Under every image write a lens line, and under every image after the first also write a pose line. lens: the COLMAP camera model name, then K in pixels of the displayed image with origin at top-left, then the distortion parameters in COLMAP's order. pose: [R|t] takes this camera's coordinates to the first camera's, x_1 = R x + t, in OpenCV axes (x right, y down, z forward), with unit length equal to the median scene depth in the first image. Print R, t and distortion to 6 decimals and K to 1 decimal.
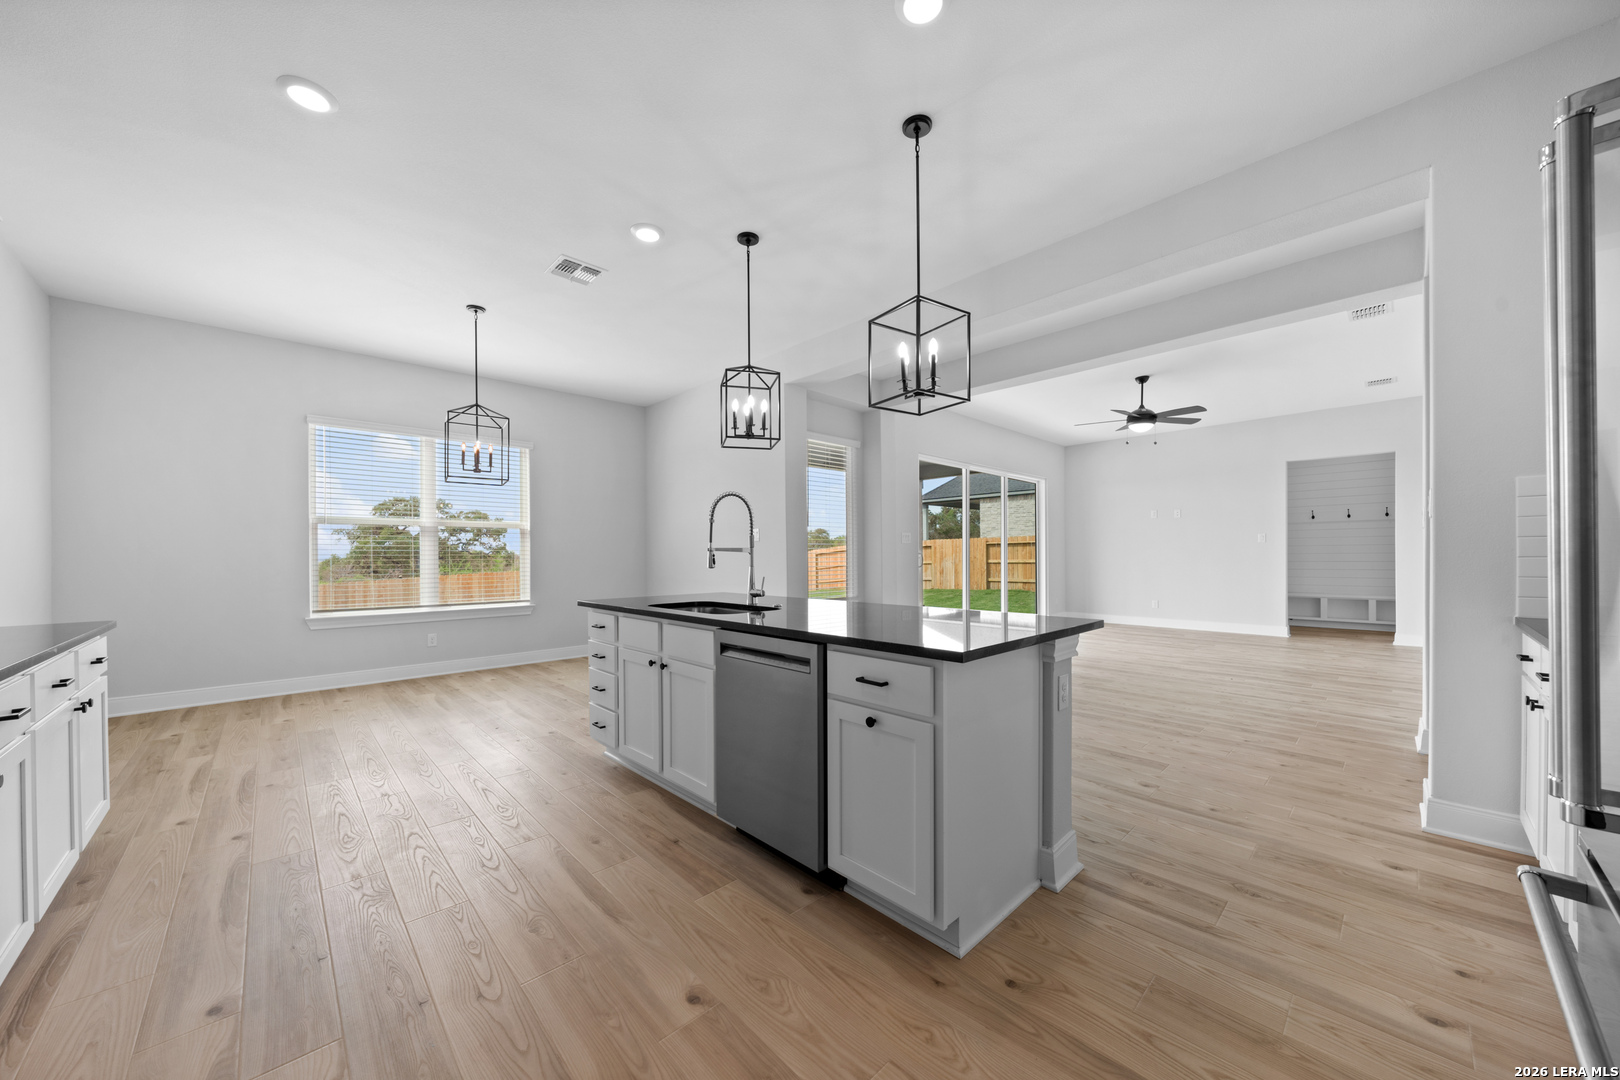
lens RADIAL K [[569.9, 0, 809.6], [0, 569.9, 557.6], [0, 0, 1]] dist [0.000231, 0.000043]
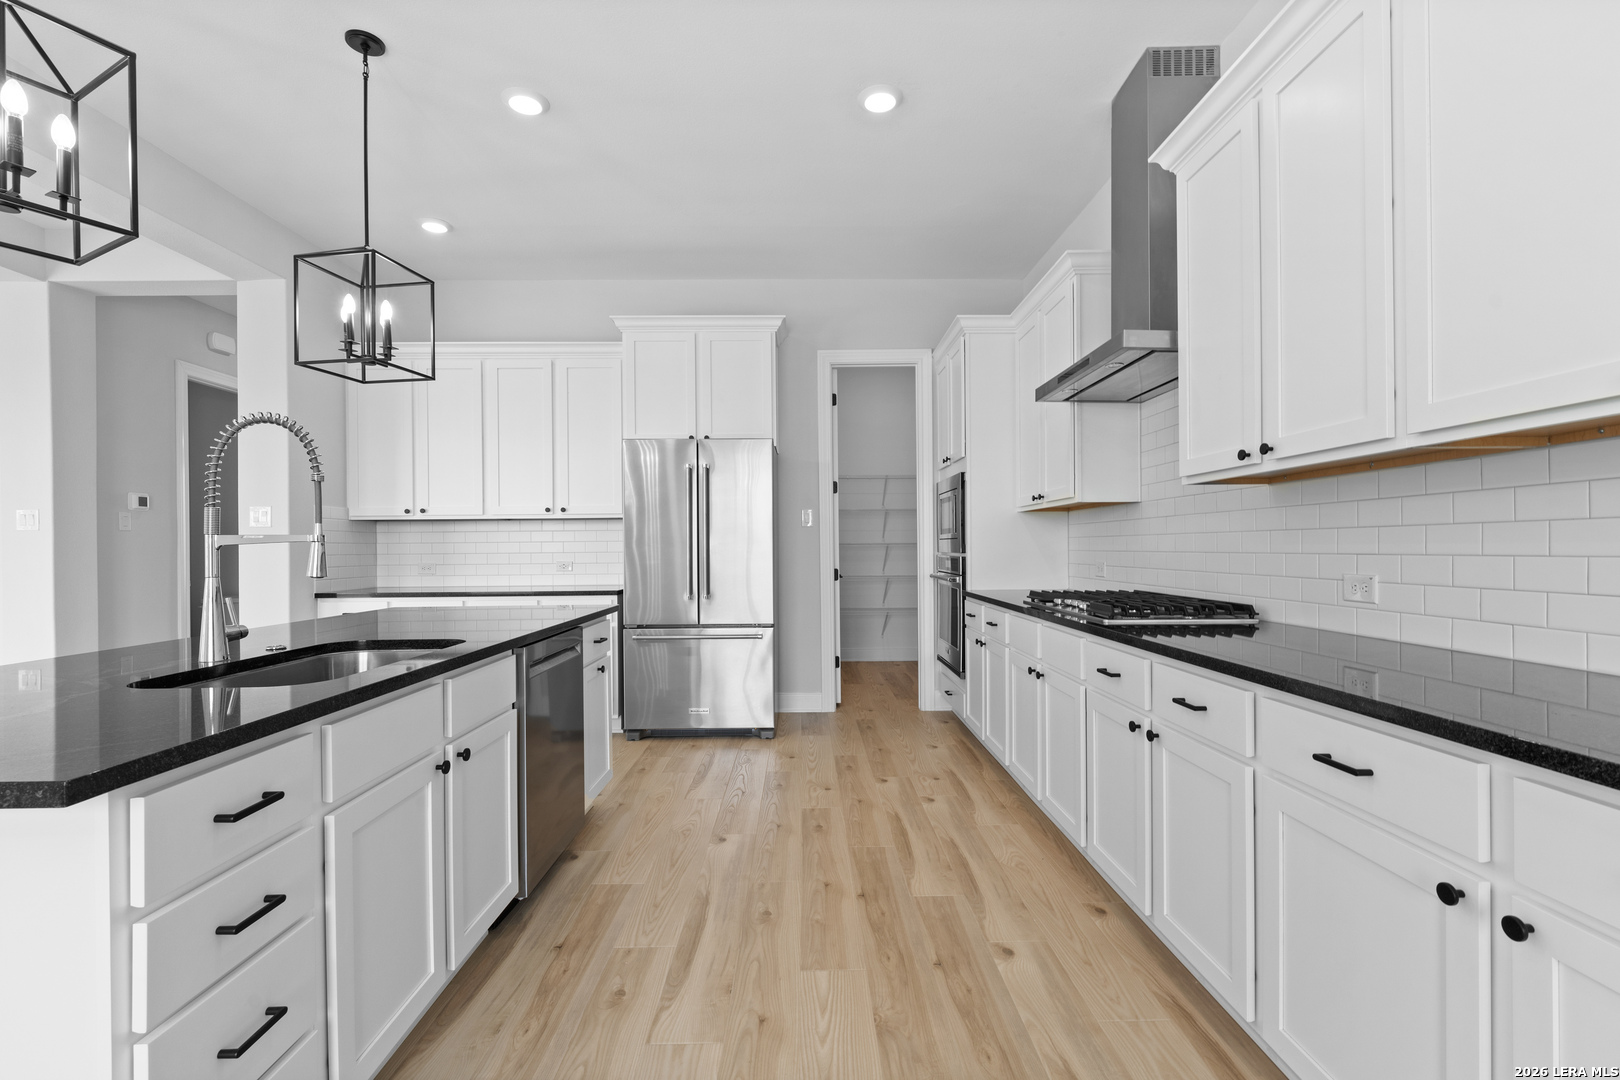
lens RADIAL K [[726.4, 0, 819.9], [0, 726.4, 544.9], [0, 0, 1]] dist [0.001605, 0.000143]
pose [[-0.742434, 0.013333, 0.669787, -1.004635], [0.014271, 0.999890, -0.004085, -0.000339], [-0.669767, 0.006526, -0.742542, 1.331006]]
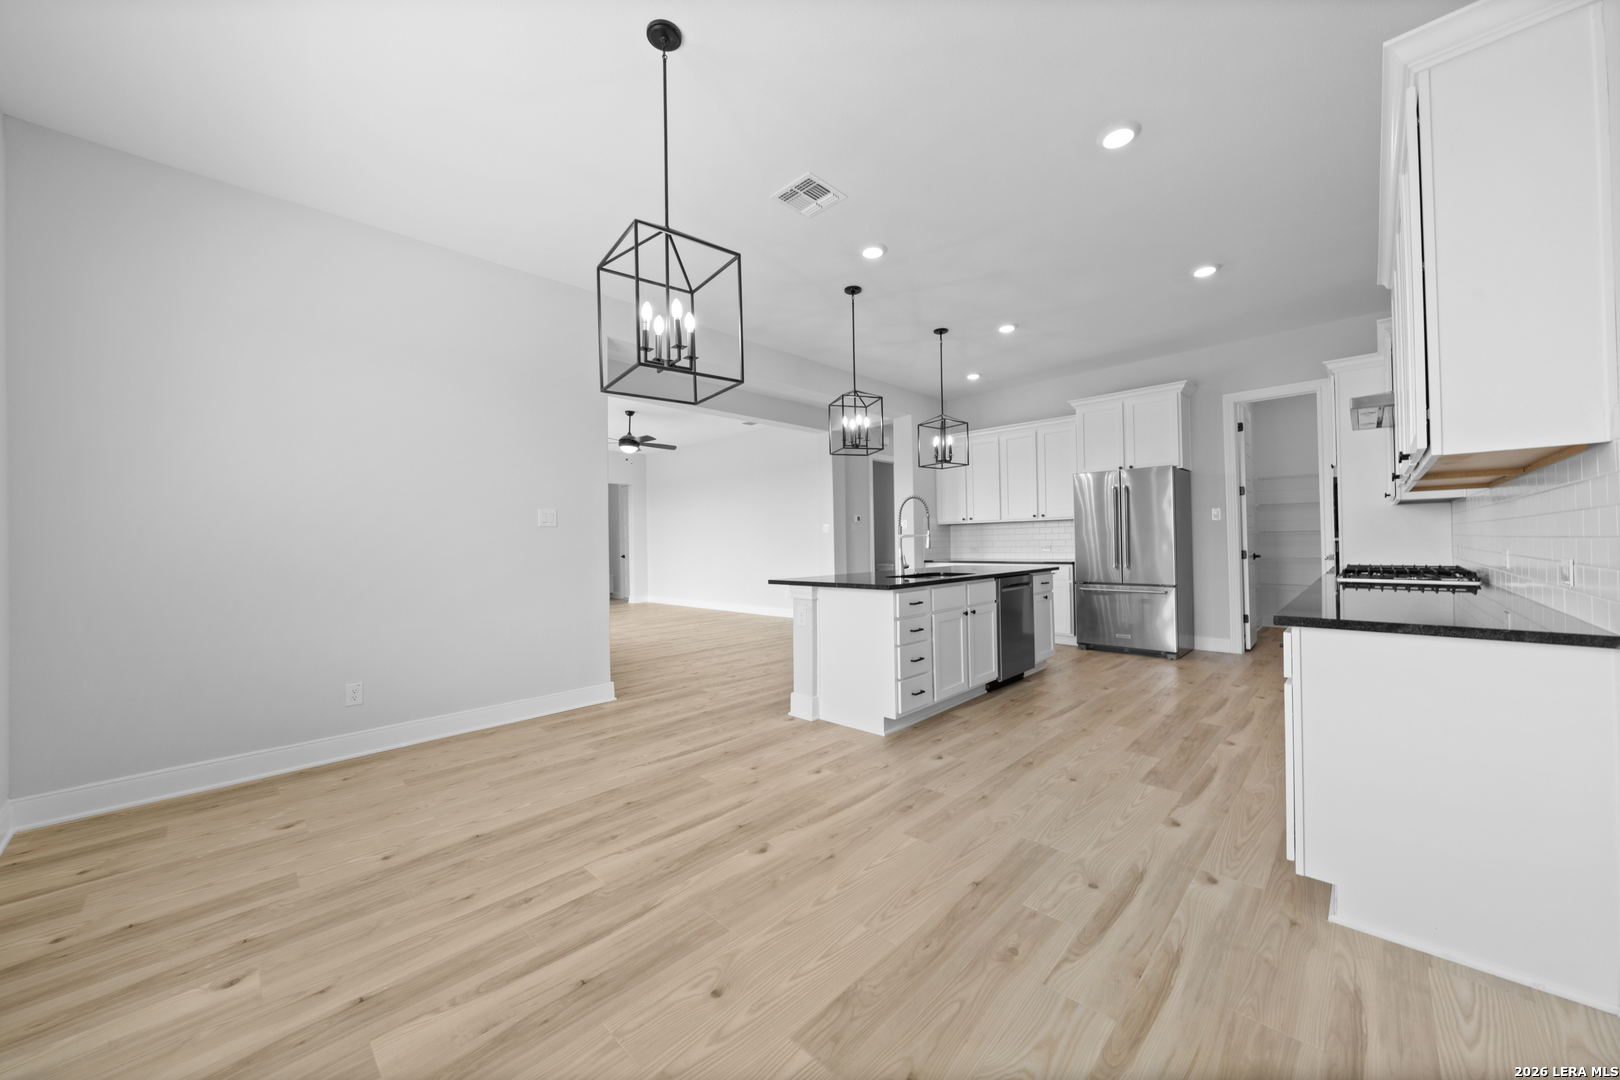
lens RADIAL K [[584.0, 0, 810.0], [0, 584.0, 540.0], [0, 0, 1]] dist [-0.001168, -0.000064]
pose [[-0.042753, 0.011280, 0.999022, -1.849828], [0.021397, 0.999717, -0.010372, 0.007031], [-0.998857, 0.020933, -0.042982, 1.549530]]
